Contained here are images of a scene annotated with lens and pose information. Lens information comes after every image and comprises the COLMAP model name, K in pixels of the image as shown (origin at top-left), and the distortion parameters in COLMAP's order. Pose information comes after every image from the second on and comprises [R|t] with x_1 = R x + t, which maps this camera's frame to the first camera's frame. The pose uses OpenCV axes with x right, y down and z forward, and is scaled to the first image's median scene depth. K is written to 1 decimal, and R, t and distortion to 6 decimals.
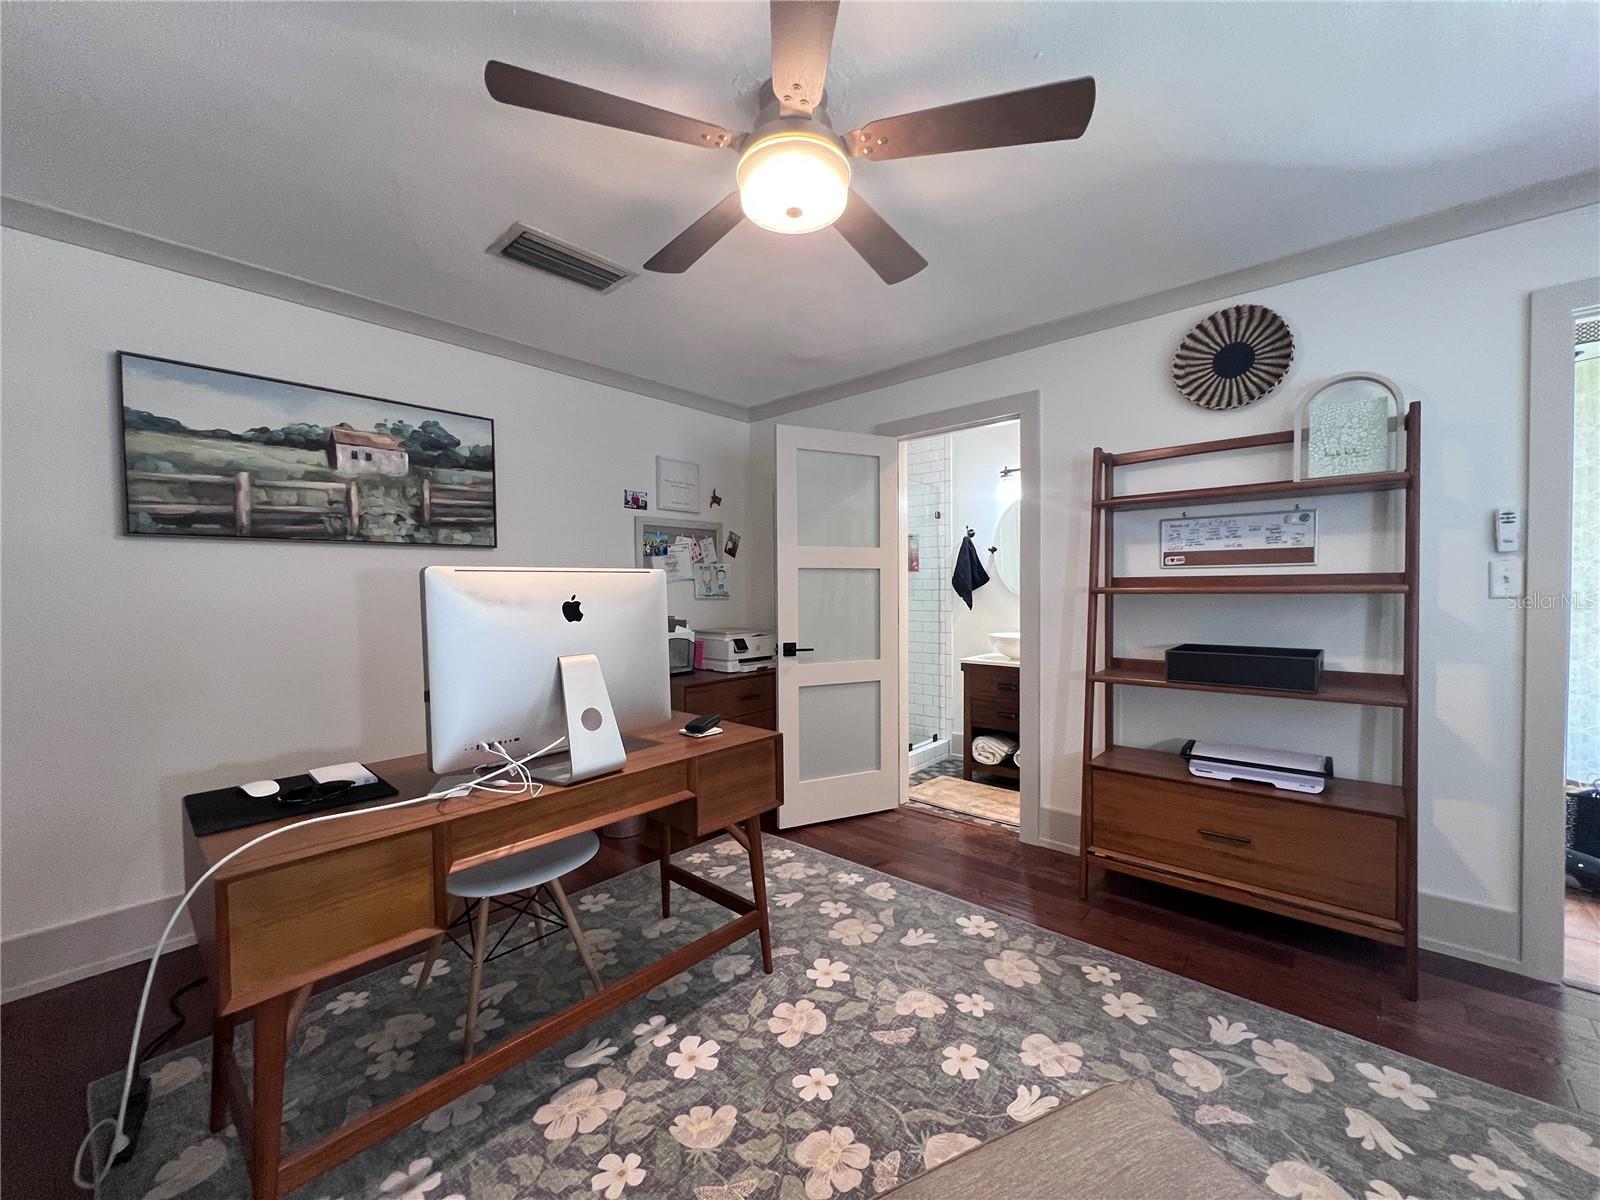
lens RADIAL K [[637.0, 0, 803.5], [0, 637.0, 602.0], [0, 0, 1]] dist [0.001684, -0.000160]
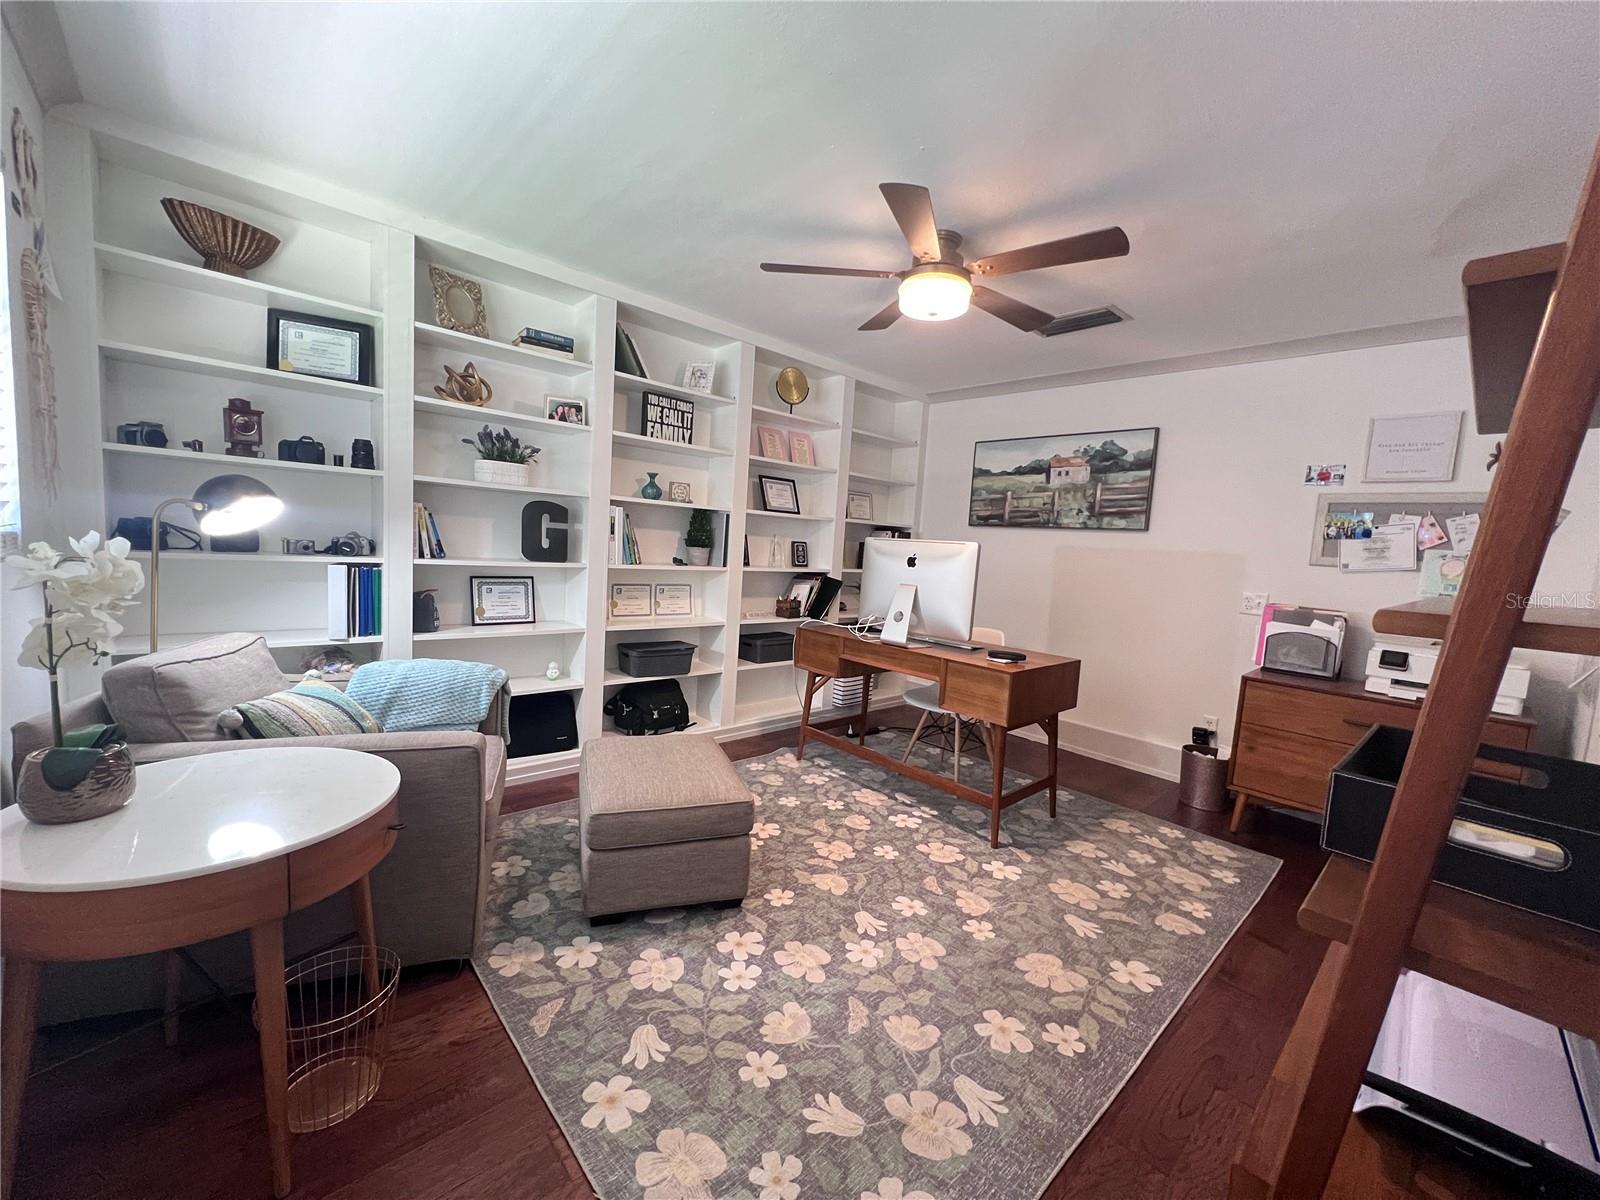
lens RADIAL K [[637.0, 0, 803.6], [0, 637.0, 601.6], [0, 0, 1]] dist [0.001684, -0.000160]
pose [[-0.098120, 0.100777, -0.990059, 1.198770], [-0.085640, 0.990314, 0.109290, -0.037034], [0.991483, 0.095512, -0.088539, 0.648693]]
